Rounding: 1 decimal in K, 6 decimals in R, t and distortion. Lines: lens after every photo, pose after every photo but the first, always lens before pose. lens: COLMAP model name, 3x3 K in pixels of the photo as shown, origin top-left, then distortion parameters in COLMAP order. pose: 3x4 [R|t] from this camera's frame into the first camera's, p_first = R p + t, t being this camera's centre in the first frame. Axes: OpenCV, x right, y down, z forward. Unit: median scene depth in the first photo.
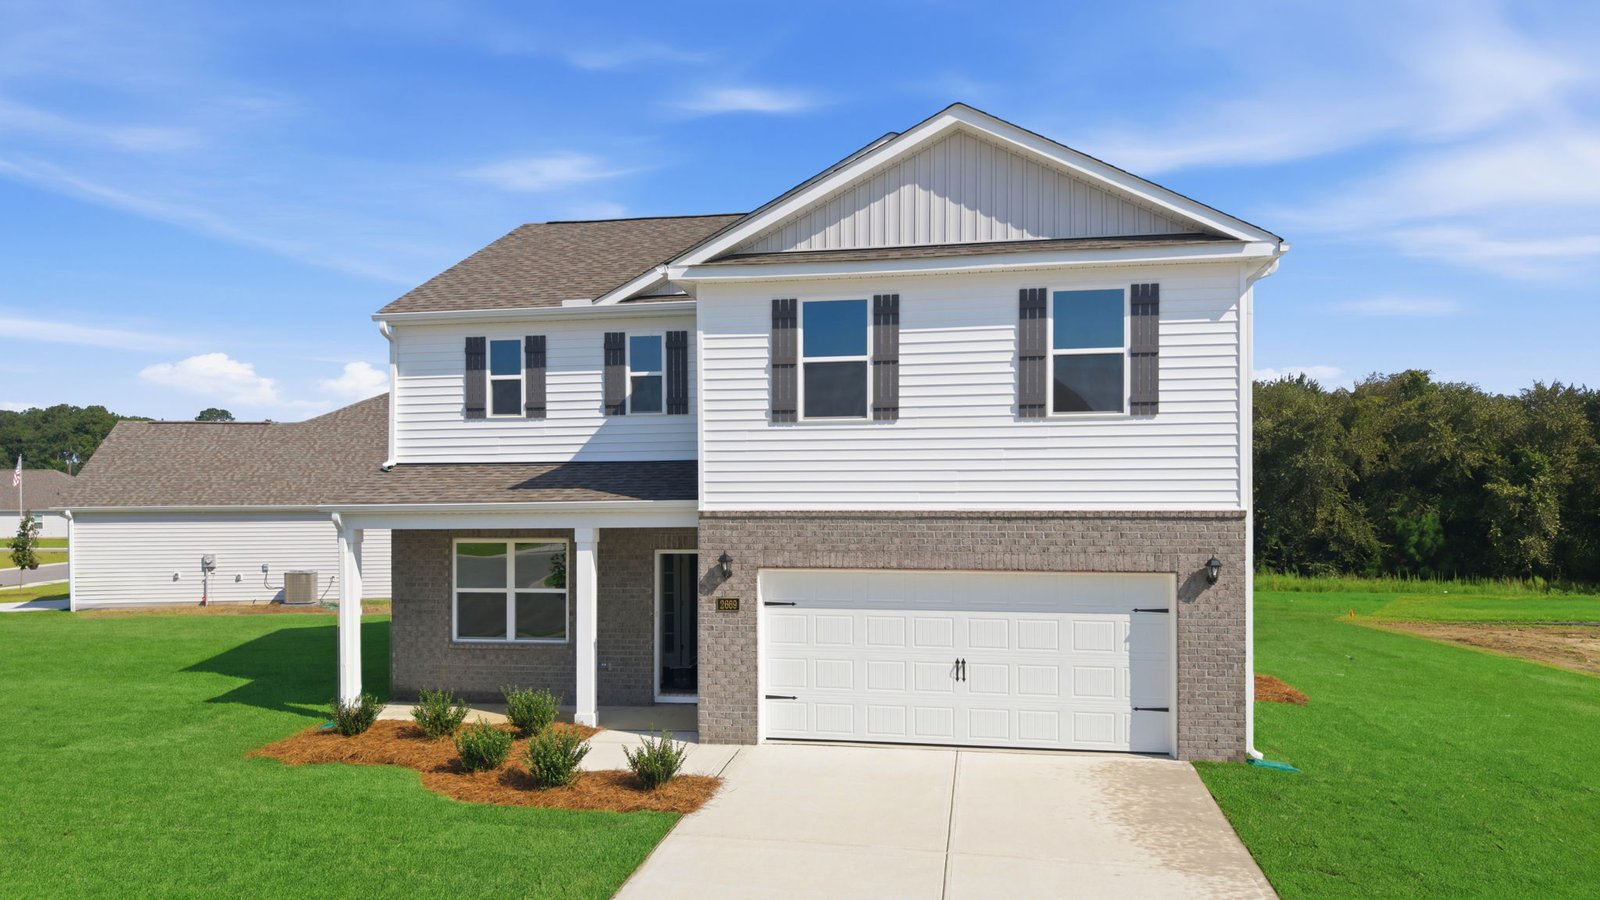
lens RADIAL K [[1104.0, 0, 798.0], [0, 1104.0, 502.6], [0, 0, 1]] dist [0.059029, -0.000694]
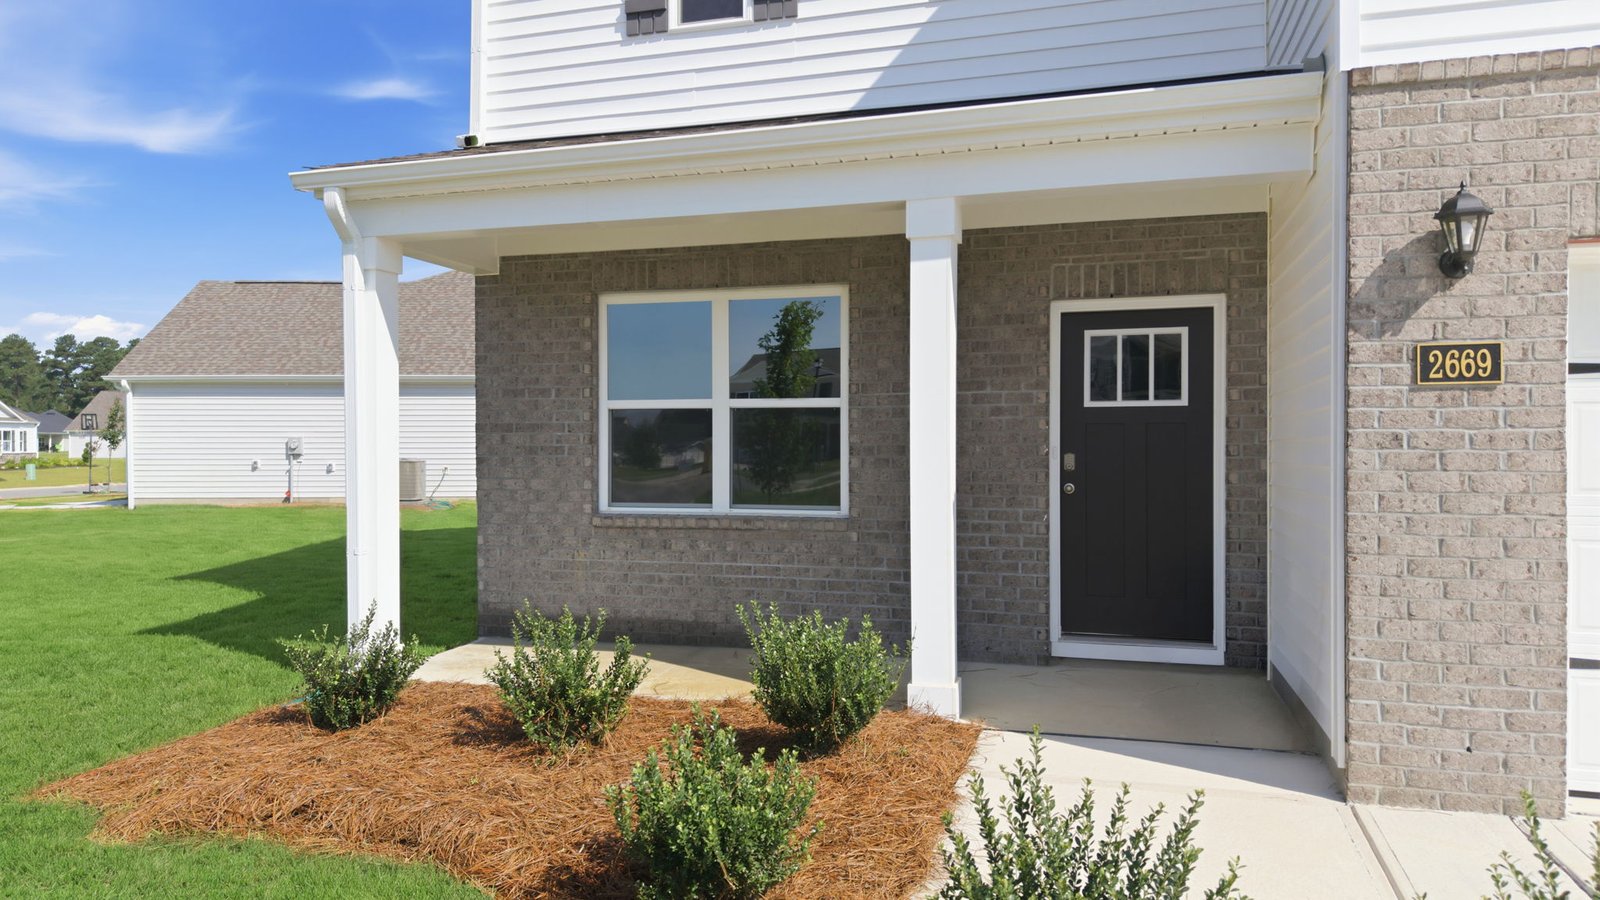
lens RADIAL K [[1071.8, 0, 800.0], [0, 1071.8, 450.0], [0, 0, 1]] dist [0.139537, -0.138735]
pose [[0.993646, 0.005431, -0.112420, -0.208644], [-0.004650, 0.999963, 0.007210, 0.113598], [0.112455, -0.006641, 0.993635, 0.662813]]
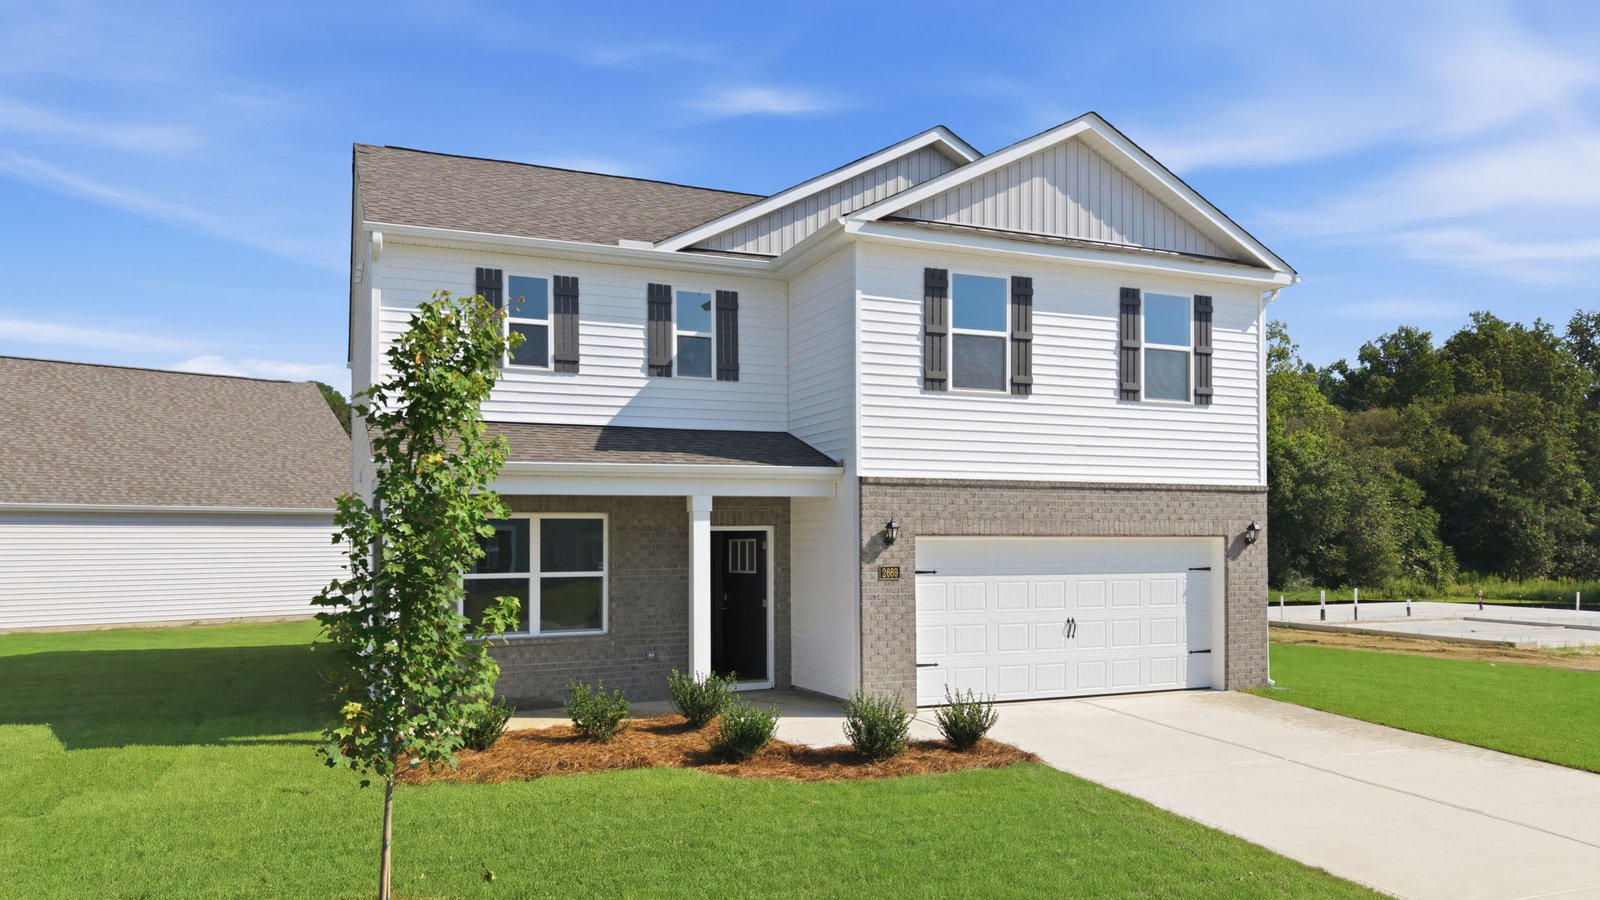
lens RADIAL K [[1084.4, 0, 804.6], [0, 1084.4, 526.1], [0, 0, 1]] dist [0.060202, -0.000787]
pose [[0.835571, 0.007420, 0.549333, -0.645955], [-0.001075, 0.999929, -0.011871, 0.061591], [-0.549382, 0.009328, 0.835519, 0.235385]]
